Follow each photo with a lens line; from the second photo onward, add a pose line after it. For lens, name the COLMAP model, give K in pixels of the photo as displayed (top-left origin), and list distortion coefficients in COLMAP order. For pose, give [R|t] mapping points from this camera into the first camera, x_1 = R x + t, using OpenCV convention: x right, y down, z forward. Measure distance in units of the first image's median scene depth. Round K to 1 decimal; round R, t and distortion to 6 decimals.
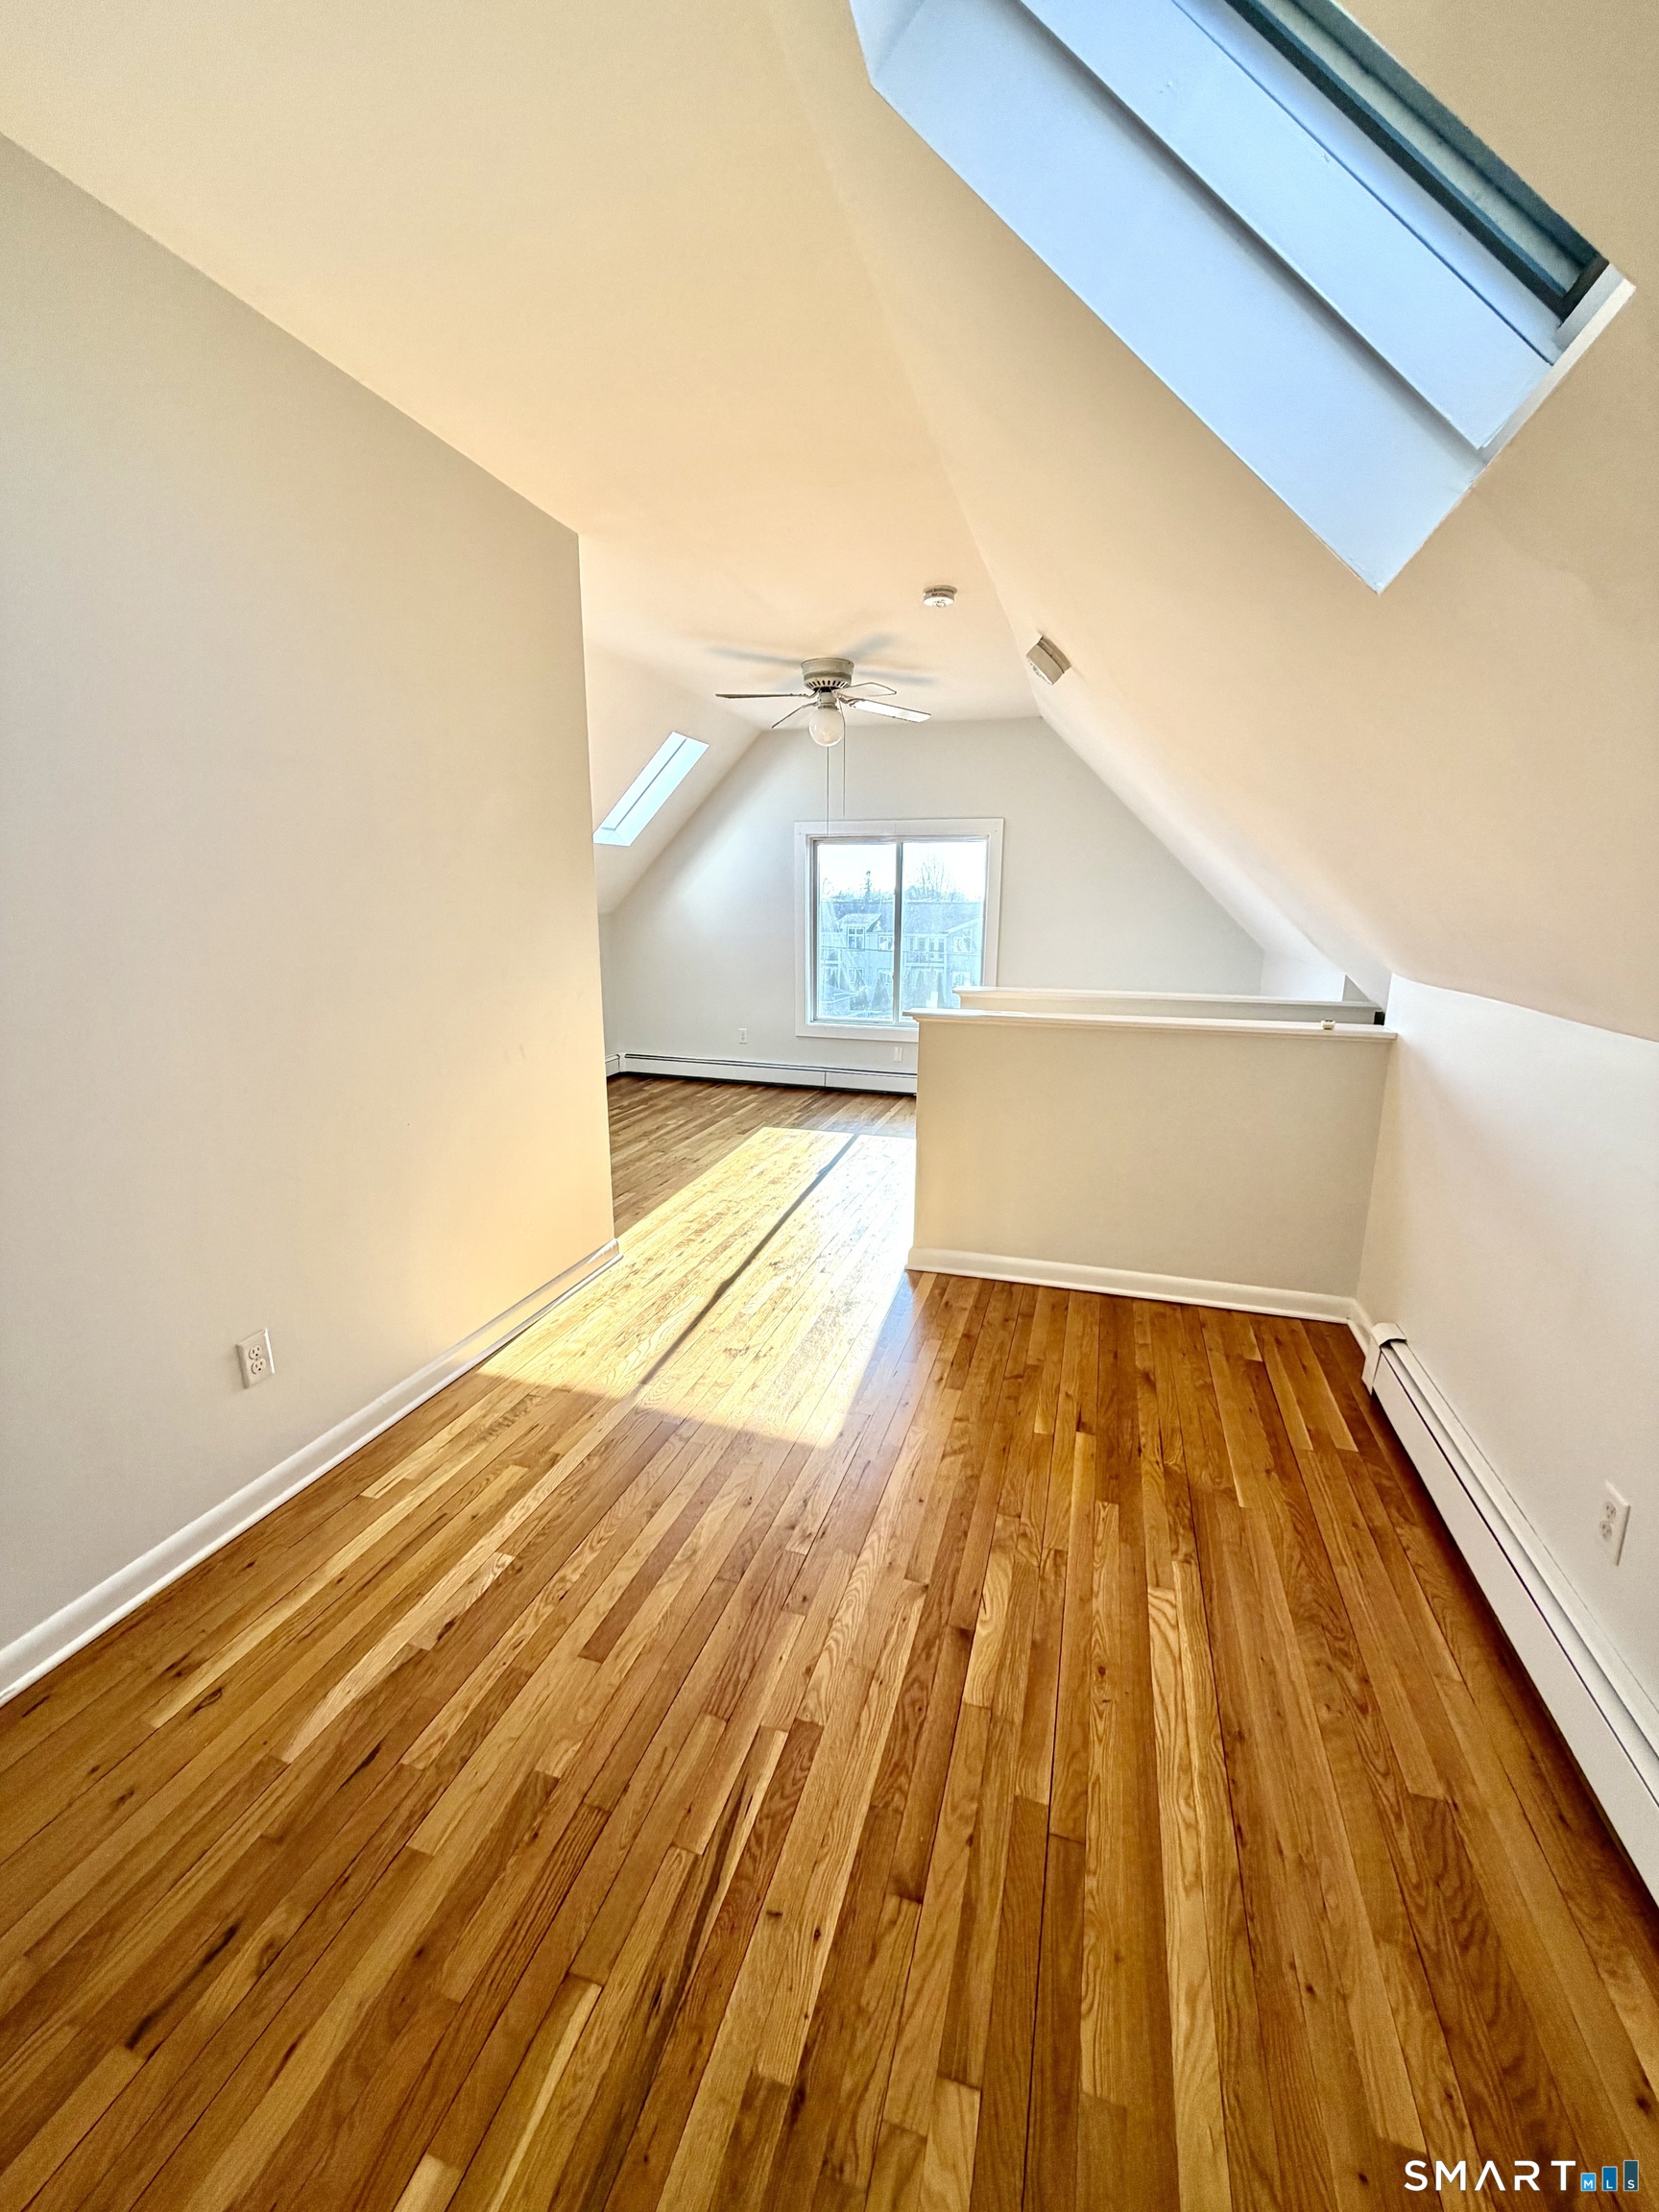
lens RADIAL K [[882.2, 0, 830.1], [0, 882.2, 1099.5], [0, 0, 1]] dist [-0.001413, 0.001114]
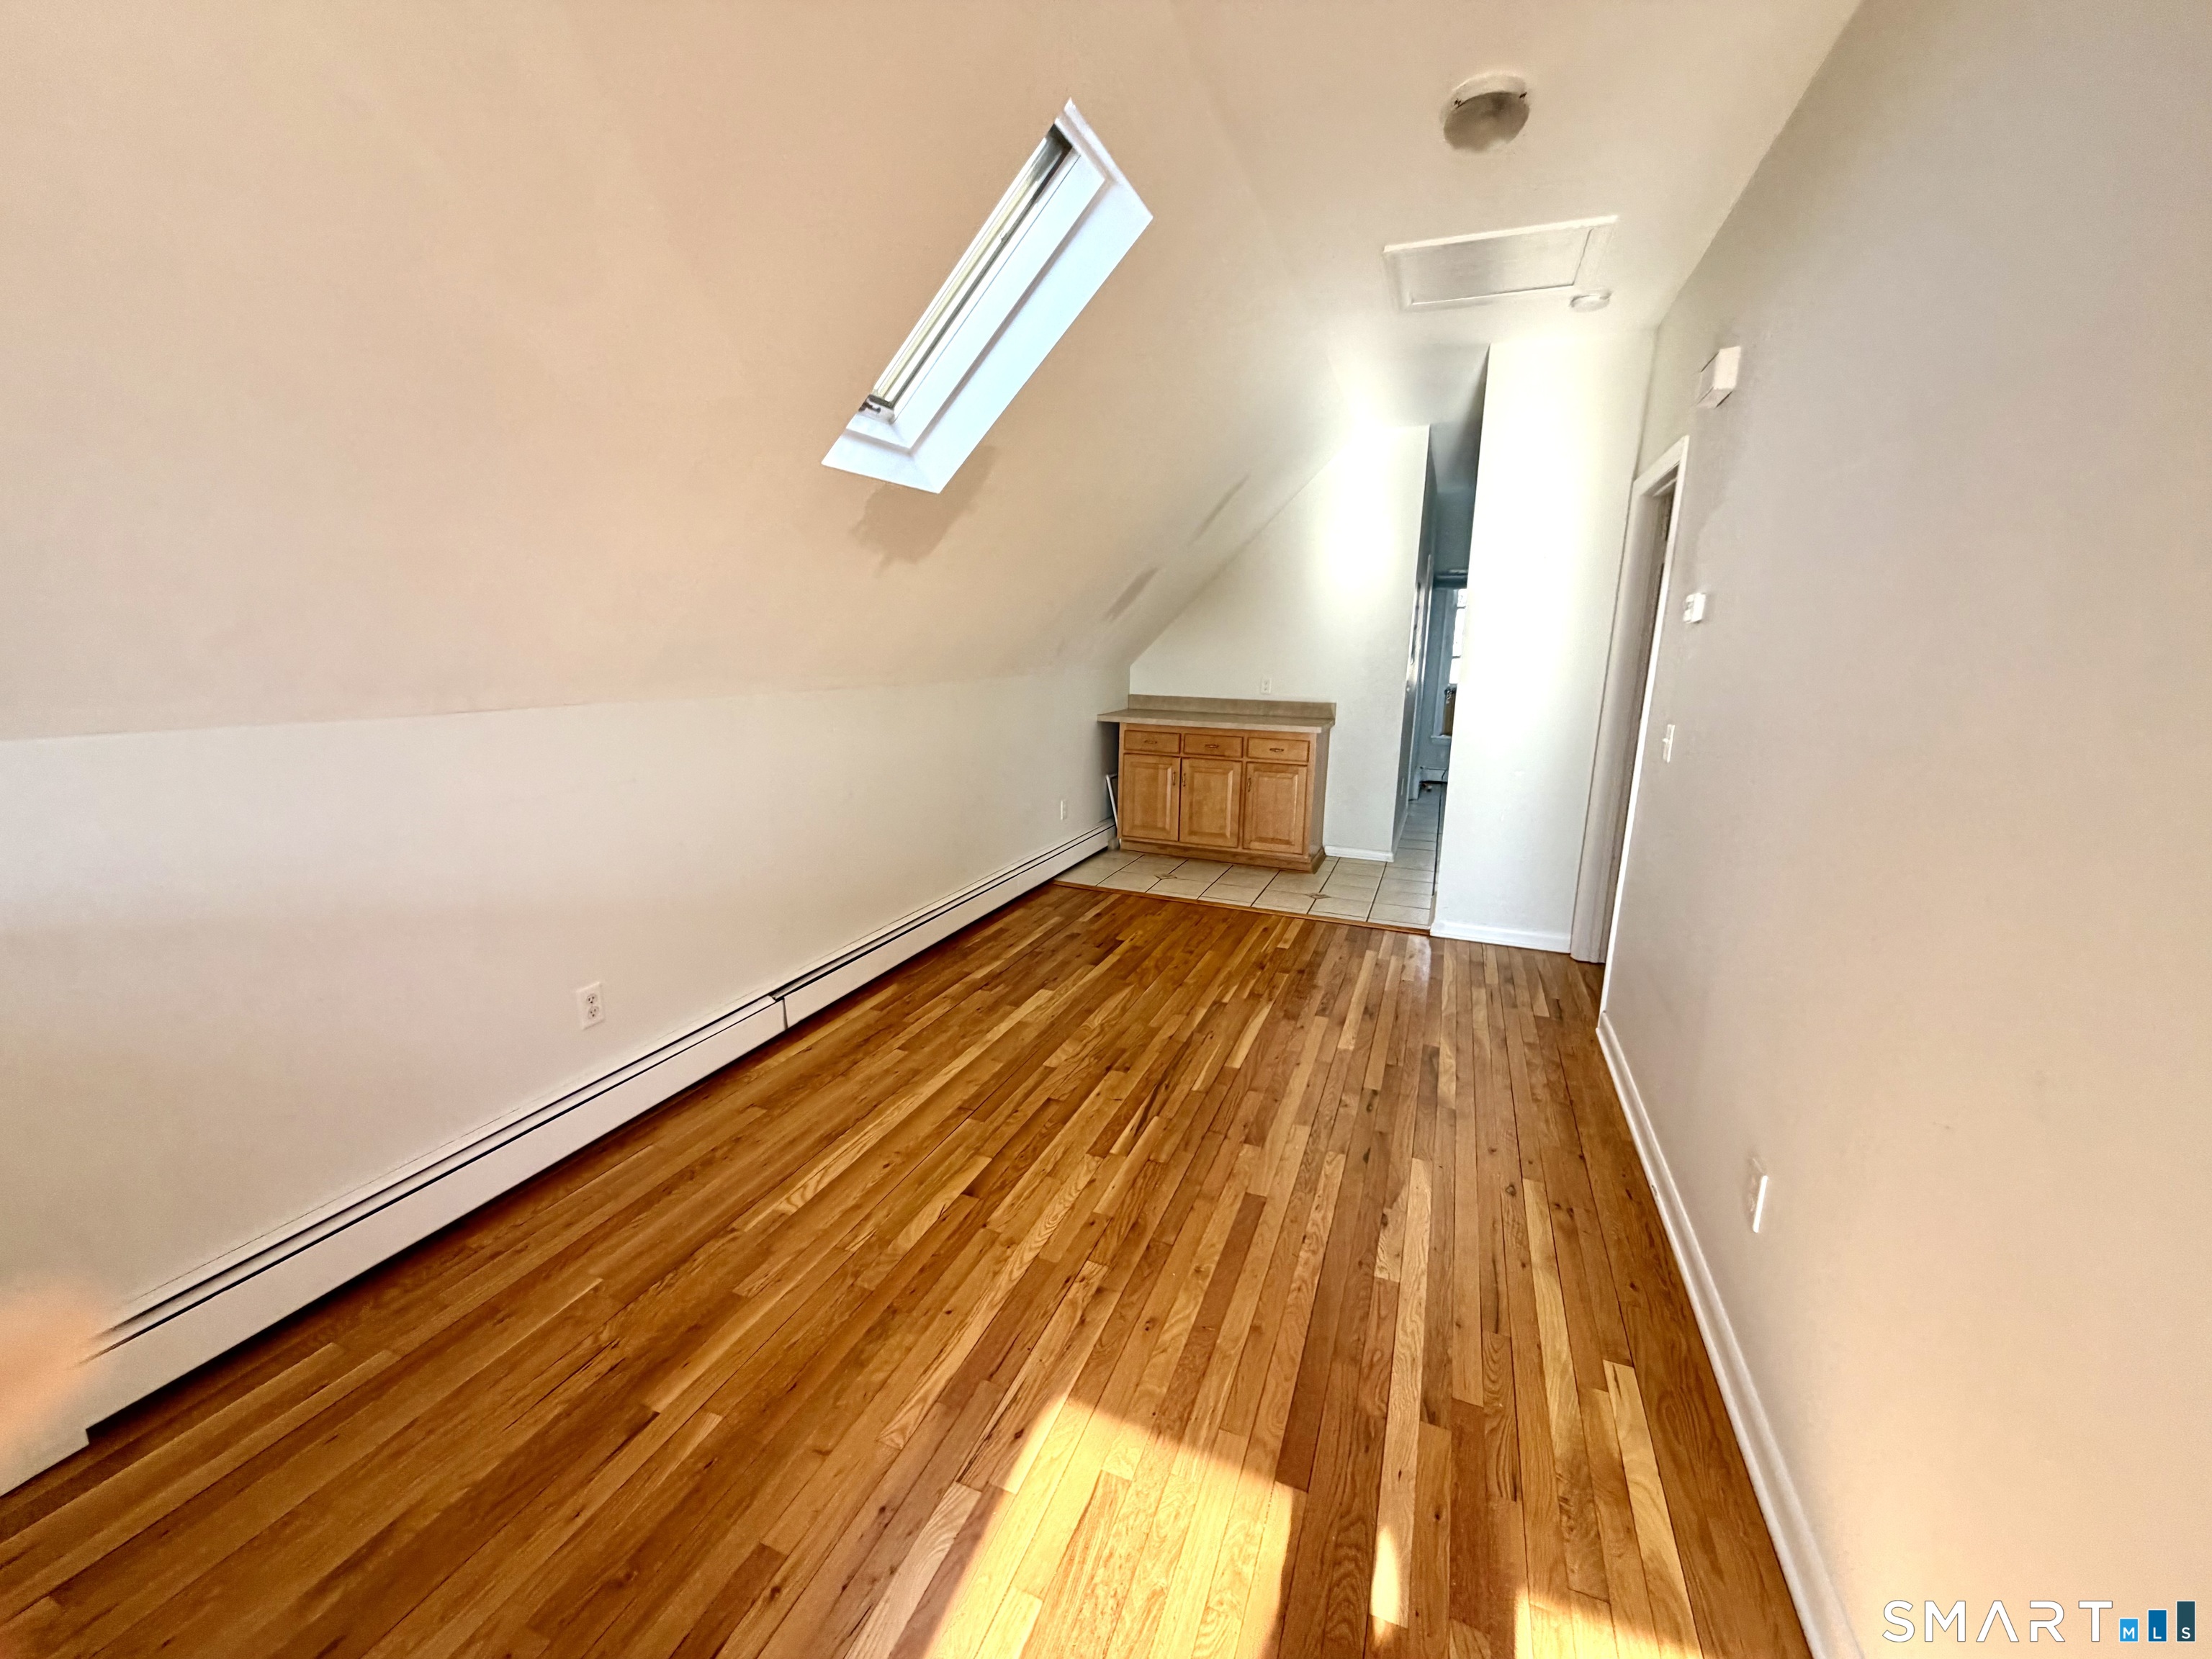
lens RADIAL K [[882.2, 0, 1106.7], [0, 882.2, 819.3], [0, 0, 1]] dist [-0.001413, 0.001114]
pose [[-0.997058, -0.036895, 0.067182, -0.093325], [-0.006699, 0.915117, 0.403133, -0.341638], [-0.076353, 0.401497, -0.912672, 1.623677]]
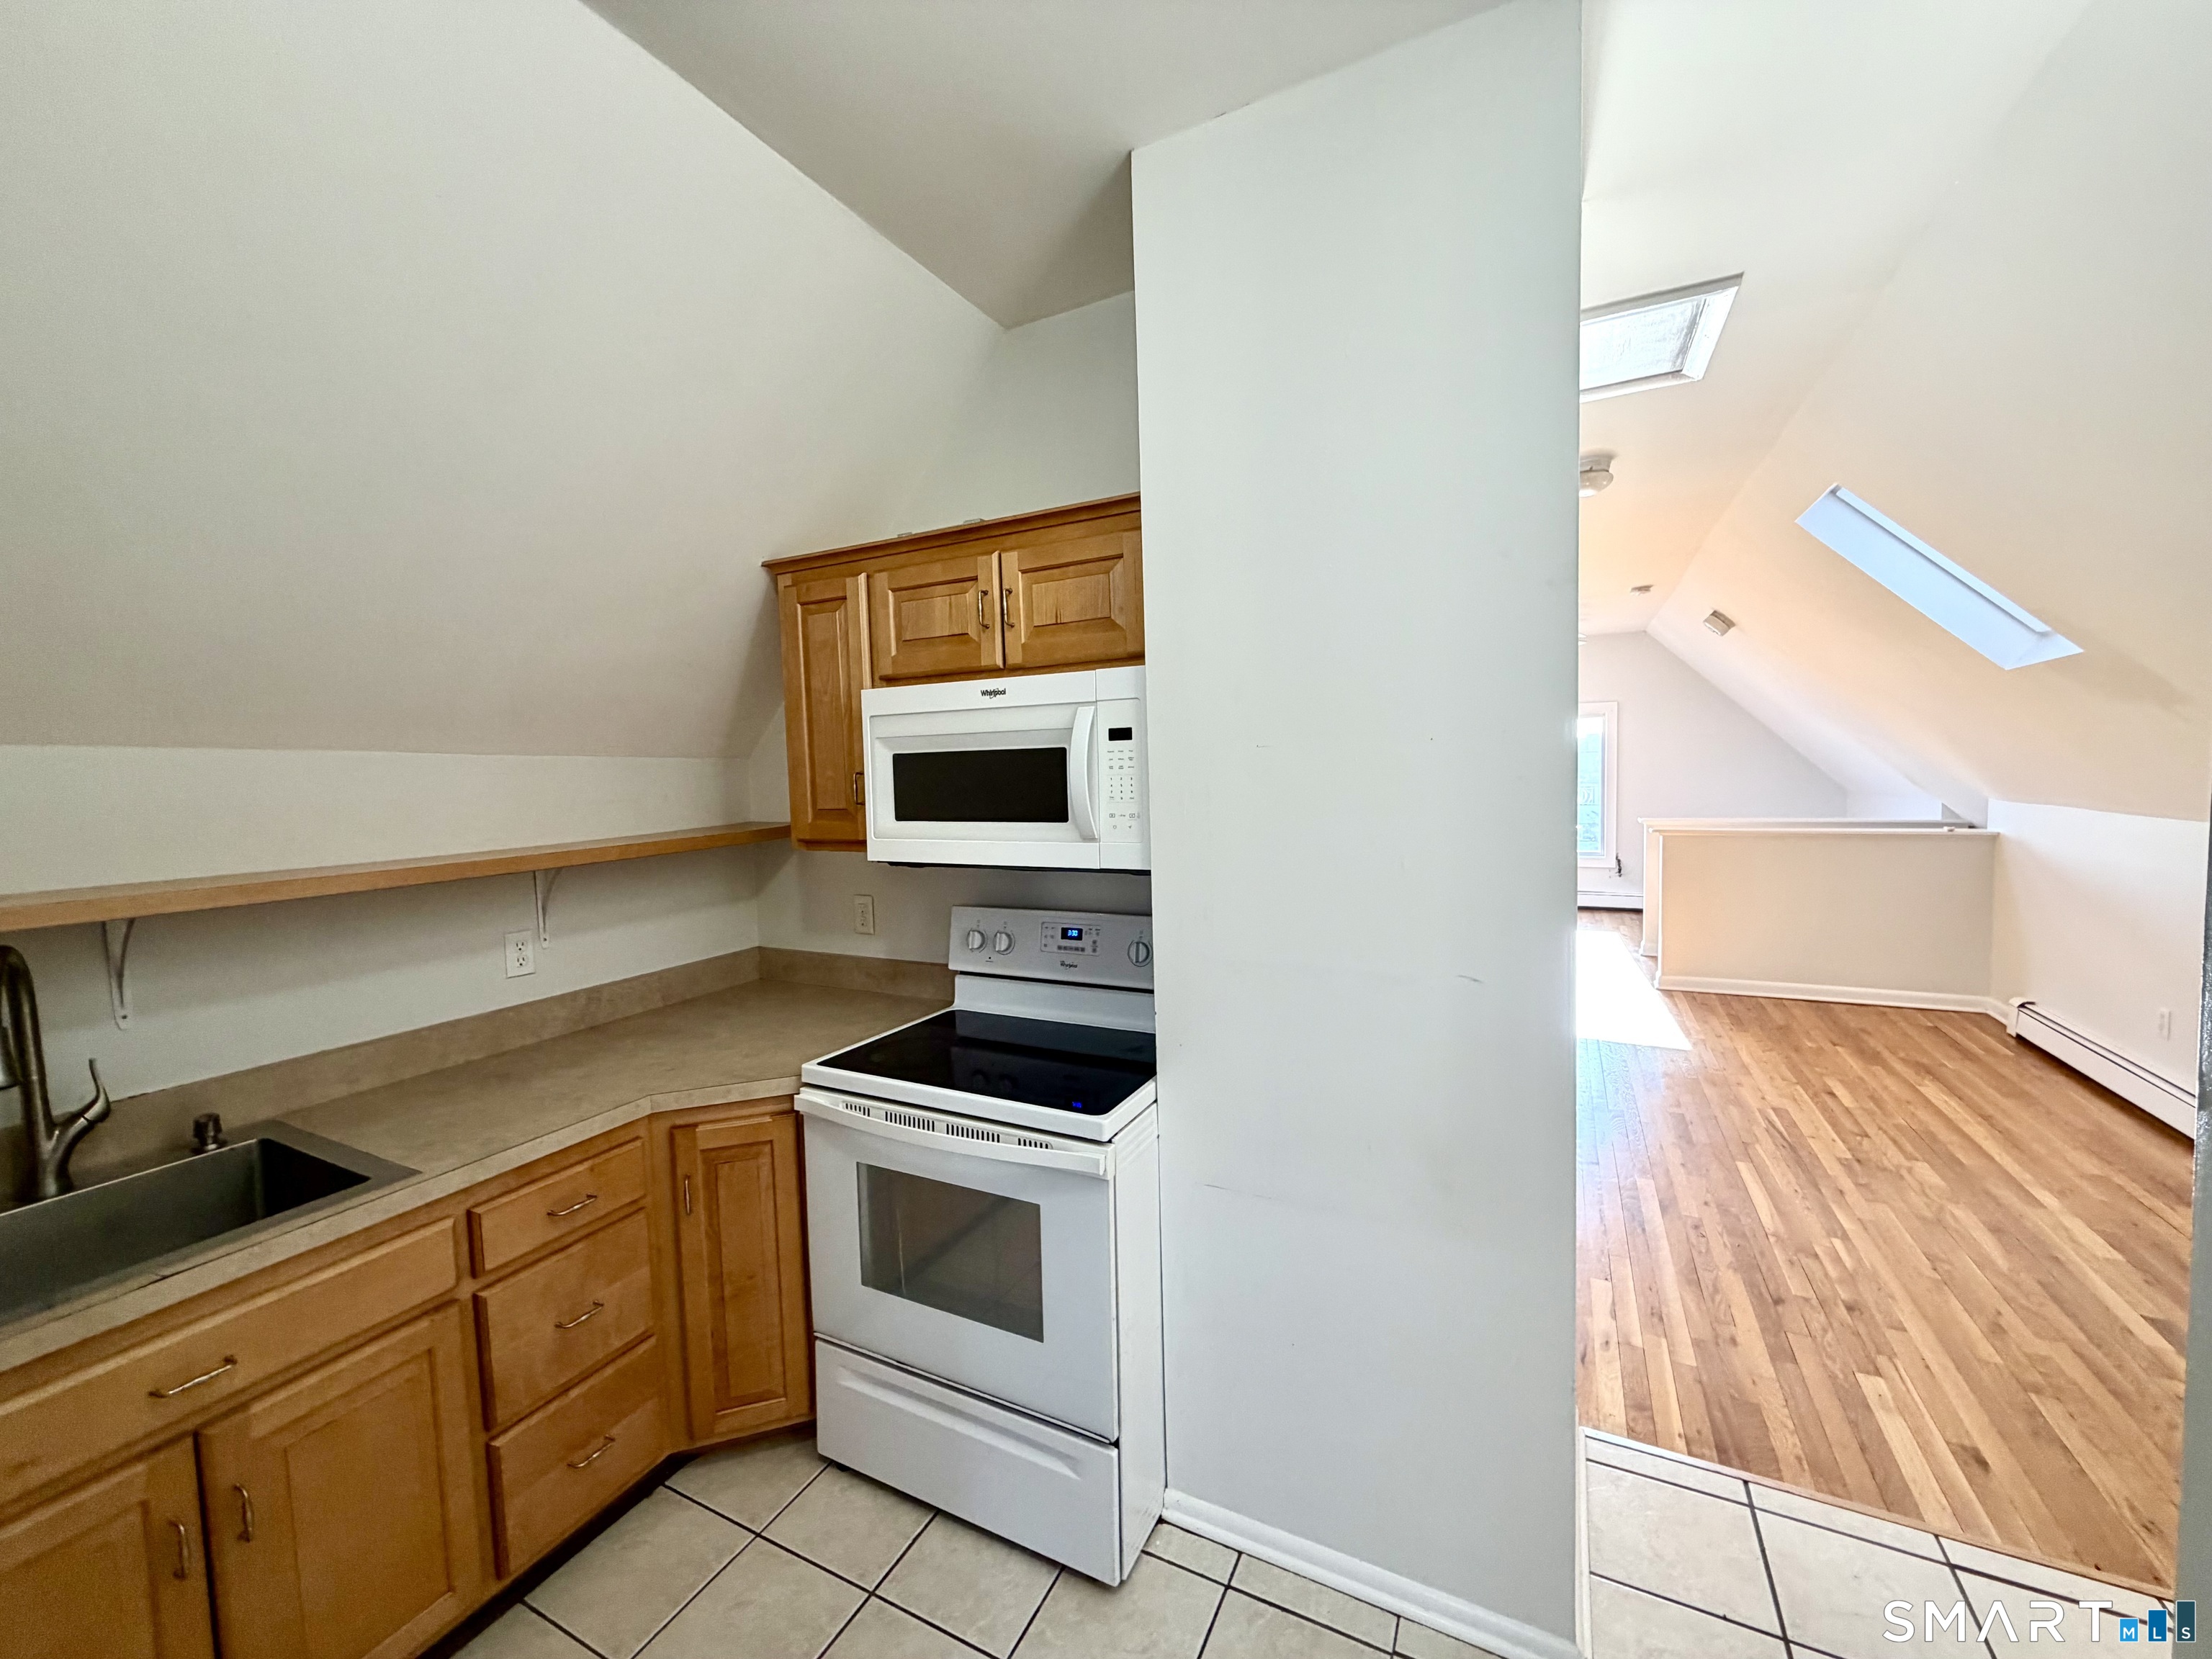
lens RADIAL K [[882.2, 0, 1100.2], [0, 882.2, 828.2], [0, 0, 1]] dist [-0.001413, 0.001114]
pose [[0.983954, -0.025540, -0.176585, -1.046092], [-0.000022, 0.989685, -0.143264, 0.220810], [0.178423, 0.140969, 0.973803, -1.328387]]
